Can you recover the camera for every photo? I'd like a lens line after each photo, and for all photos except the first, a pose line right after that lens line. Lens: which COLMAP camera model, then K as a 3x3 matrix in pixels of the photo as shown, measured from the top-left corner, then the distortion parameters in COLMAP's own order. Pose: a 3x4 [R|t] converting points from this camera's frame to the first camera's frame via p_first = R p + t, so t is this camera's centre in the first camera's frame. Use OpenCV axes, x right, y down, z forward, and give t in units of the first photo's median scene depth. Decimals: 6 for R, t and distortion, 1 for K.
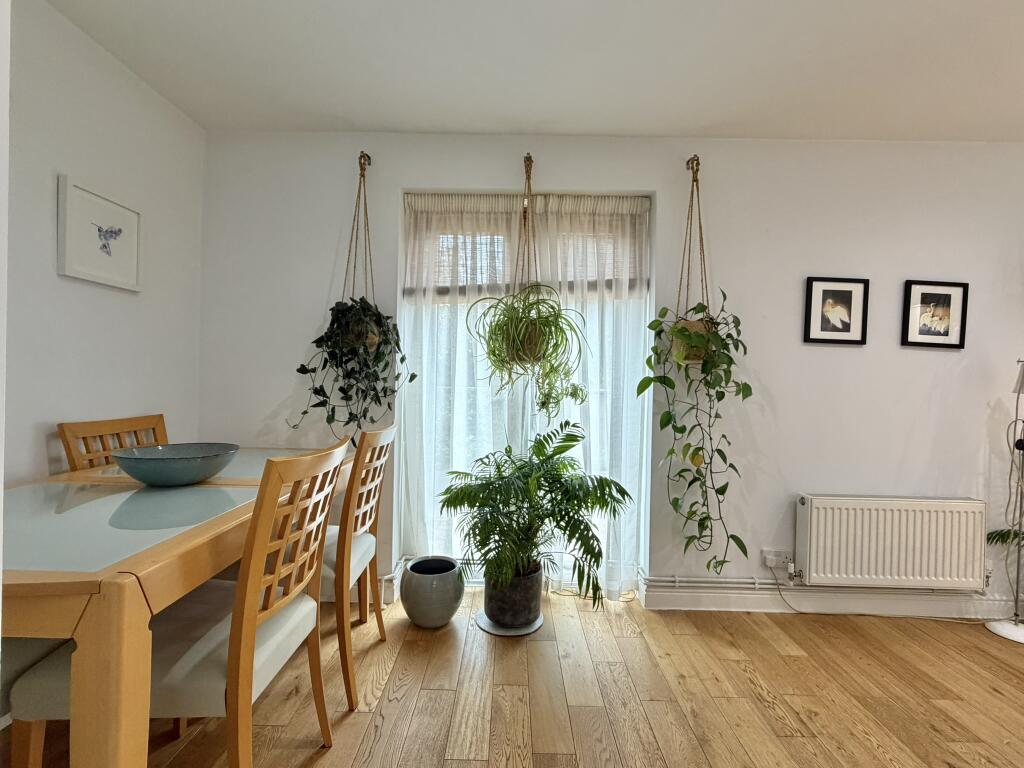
lens RADIAL K [[474.3, 0, 510.1], [0, 474.3, 387.0], [0, 0, 1]] dist [0.000953, -0.001769]
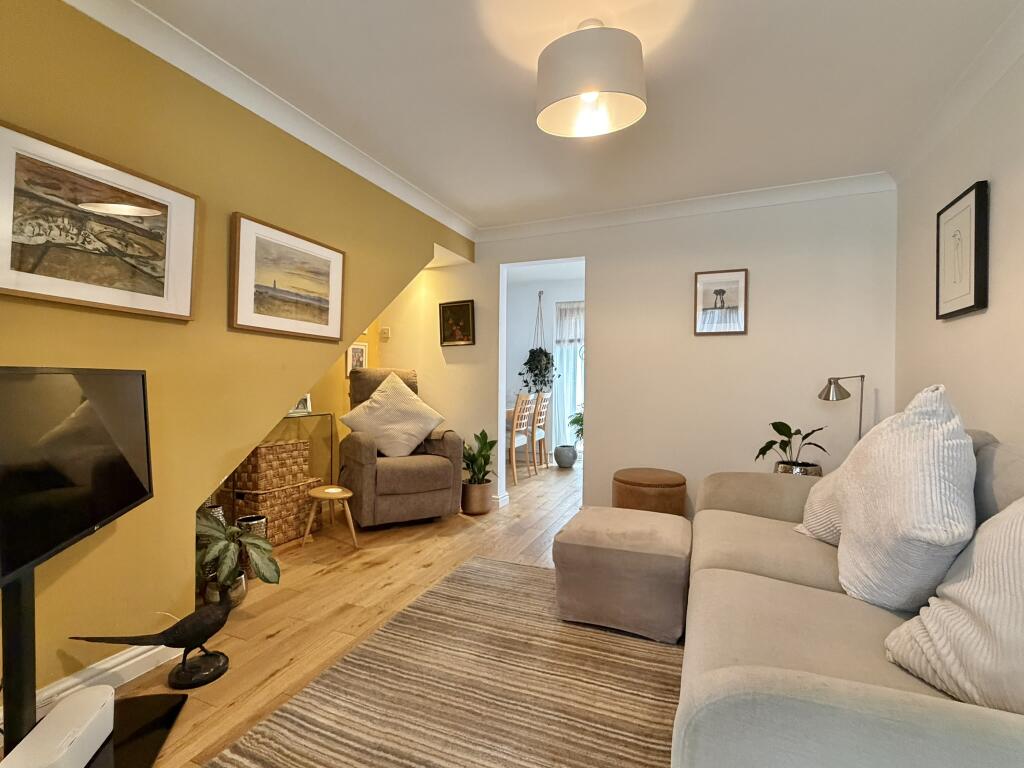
lens RADIAL K [[474.3, 0, 513.0], [0, 474.3, 379.9], [0, 0, 1]] dist [0.000953, -0.001769]
pose [[0.921542, -0.013168, -0.388055, 0.601358], [0.009400, 0.999888, -0.011607, 0.030312], [0.388165, 0.007049, 0.921563, -1.573015]]
